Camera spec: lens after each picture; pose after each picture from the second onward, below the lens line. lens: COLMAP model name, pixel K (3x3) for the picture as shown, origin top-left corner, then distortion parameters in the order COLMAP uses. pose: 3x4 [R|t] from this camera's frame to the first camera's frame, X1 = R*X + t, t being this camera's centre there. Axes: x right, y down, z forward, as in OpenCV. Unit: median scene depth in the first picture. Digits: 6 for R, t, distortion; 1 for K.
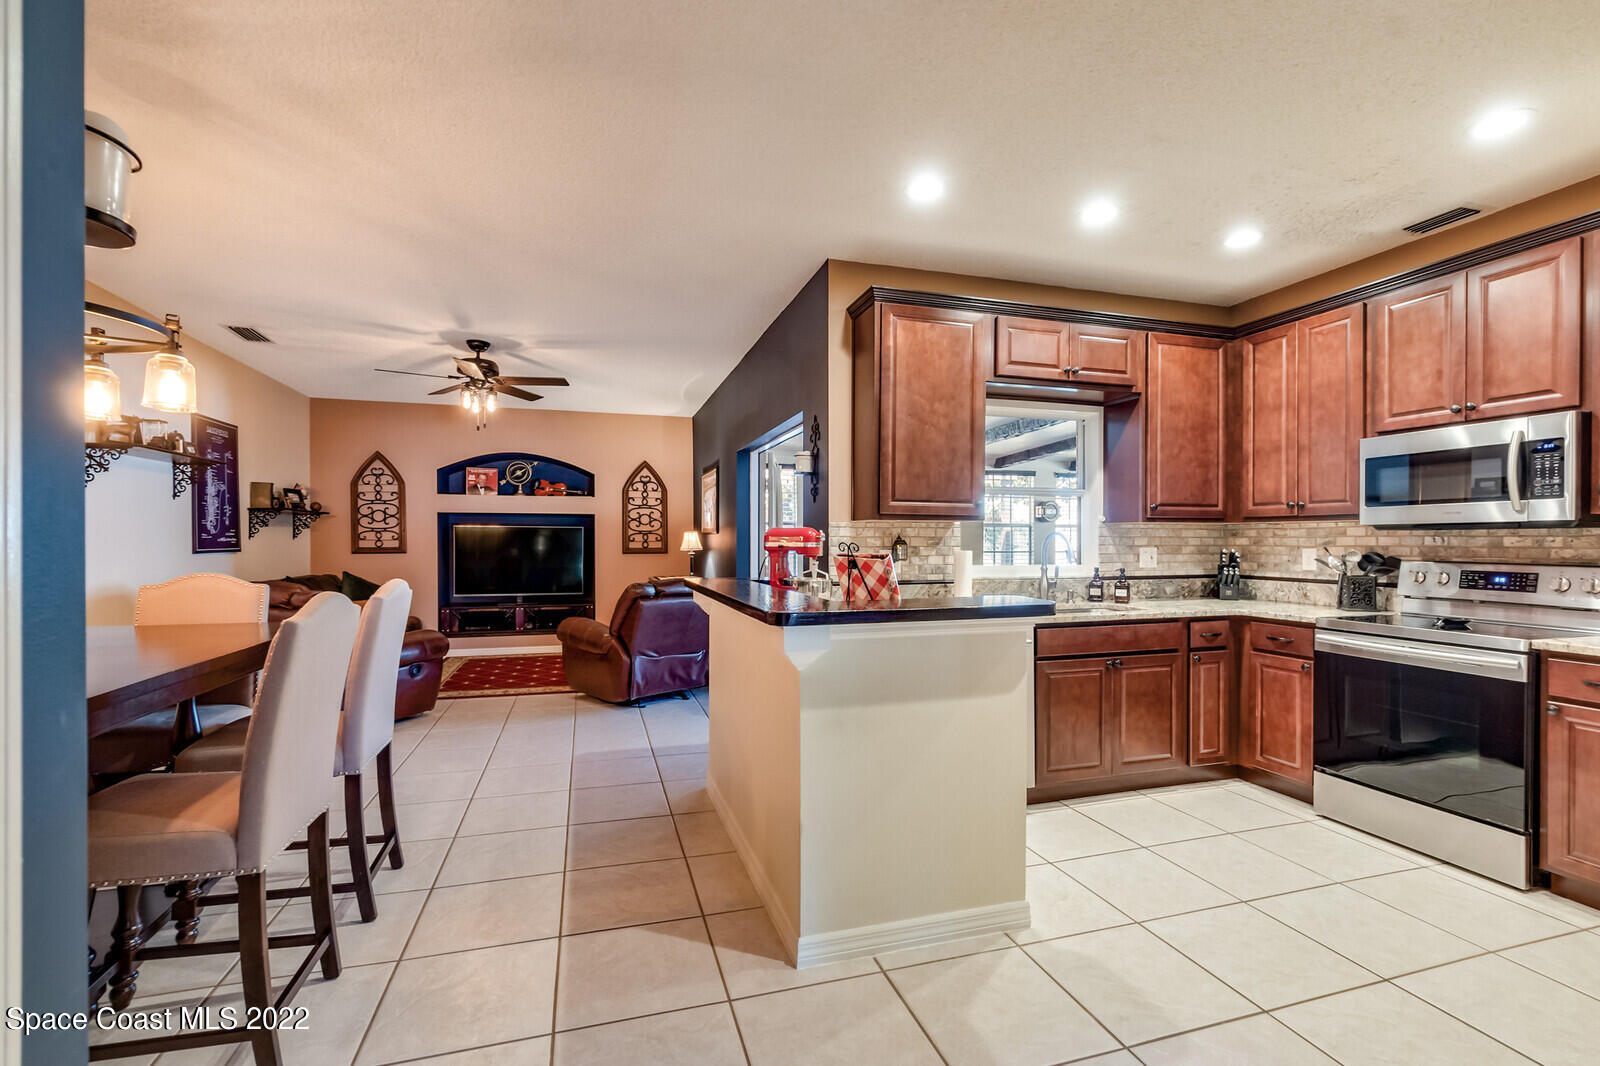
lens RADIAL K [[693.4, 0, 799.4], [0, 693.4, 544.3], [0, 0, 1]] dist [-0.009012, 0.003121]
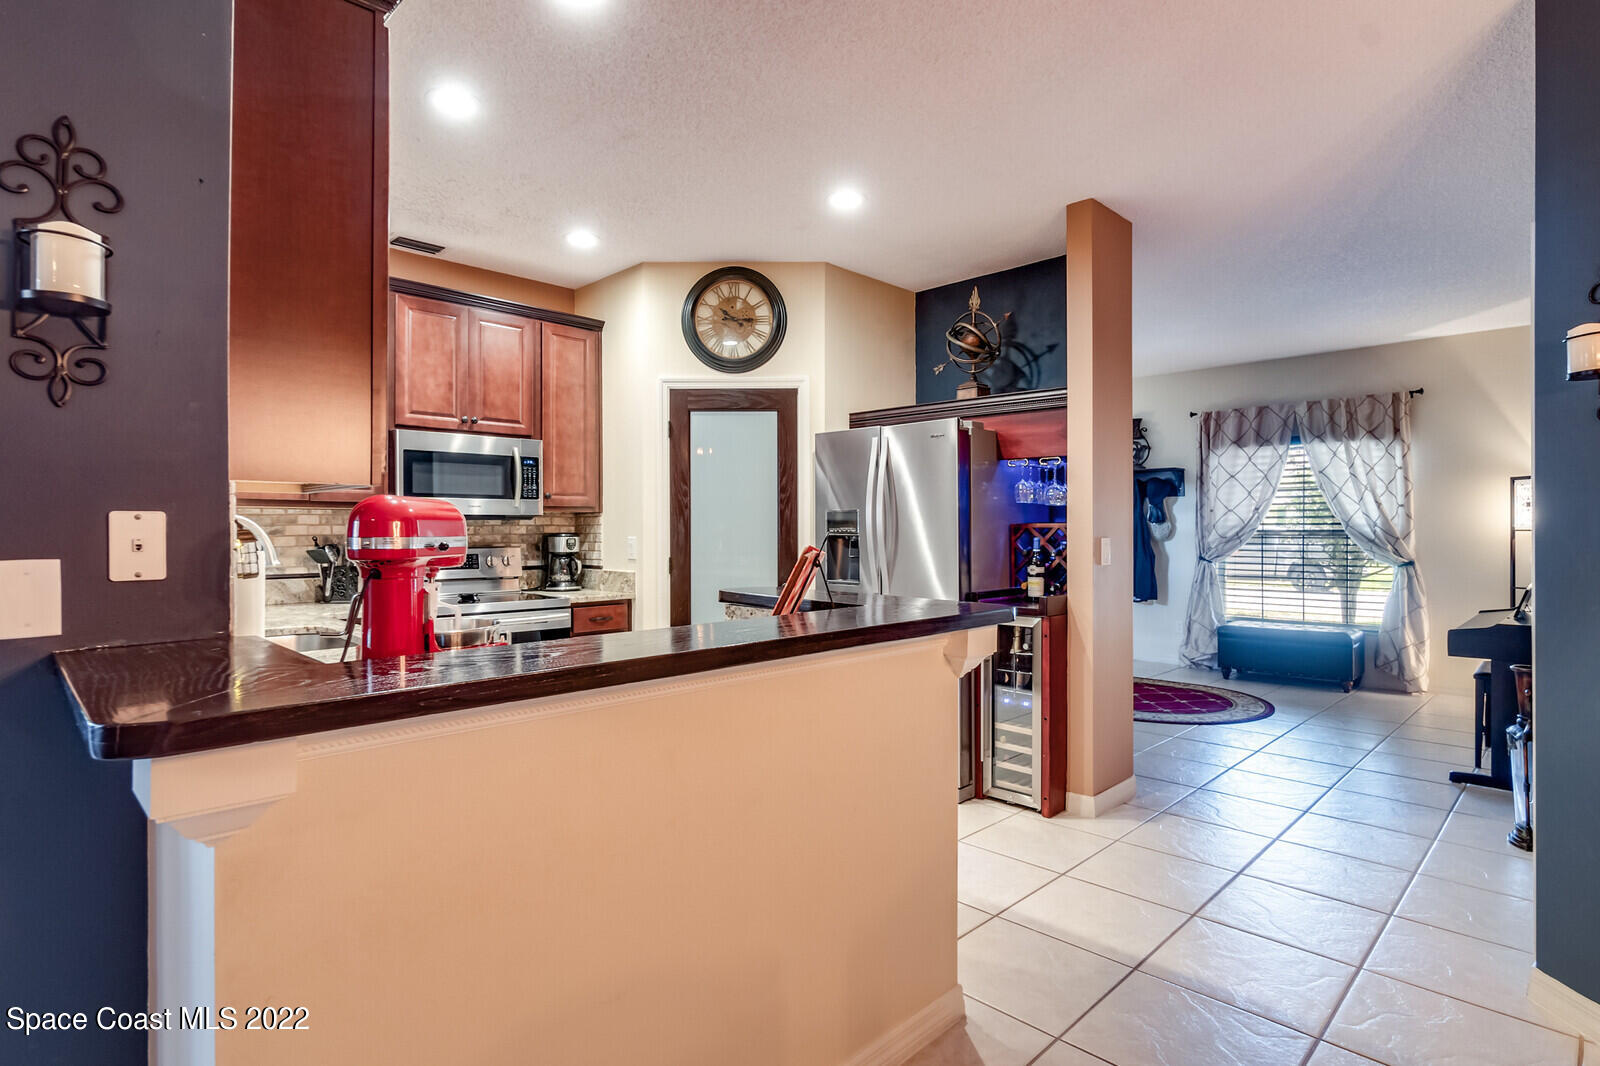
lens RADIAL K [[805.6, 0, 798.5], [0, 805.6, 532.5], [0, 0, 1]] dist [-0.010285, 0.003648]
pose [[-0.463305, -0.006180, 0.886177, -0.420165], [0.005110, 0.999940, 0.009645, -0.007831], [-0.886184, 0.008996, -0.463246, 0.853811]]
